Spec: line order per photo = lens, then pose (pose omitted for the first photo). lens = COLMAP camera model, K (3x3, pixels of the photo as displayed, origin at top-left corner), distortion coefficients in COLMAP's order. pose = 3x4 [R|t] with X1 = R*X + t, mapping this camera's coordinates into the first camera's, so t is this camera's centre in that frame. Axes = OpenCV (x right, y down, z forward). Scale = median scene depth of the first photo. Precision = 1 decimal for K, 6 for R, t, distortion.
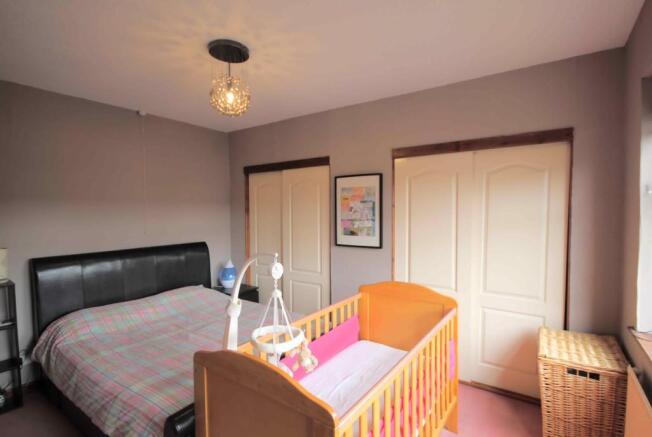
lens RADIAL K [[300.4, 0, 325.4], [0, 300.4, 222.0], [0, 0, 1]] dist [-0.001070, 0.000069]
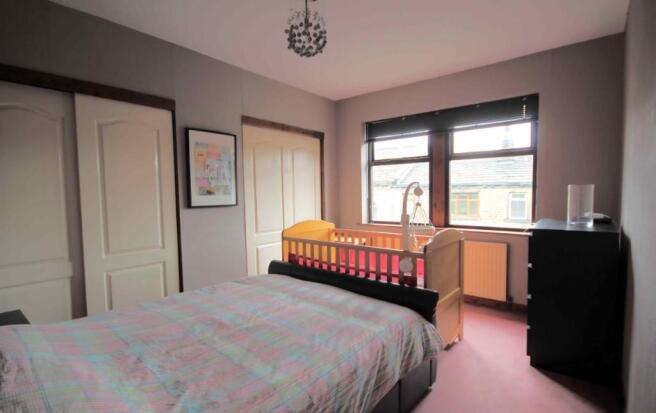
lens RADIAL K [[303.0, 0, 328.0], [0, 303.0, 206.5], [0, 0, 1]] dist [-0.000176, -0.000019]
pose [[0.128632, -0.048385, 0.990511, -0.806649], [0.046109, 0.998021, 0.042764, 0.057575], [-0.990620, 0.040171, 0.130608, 0.515153]]
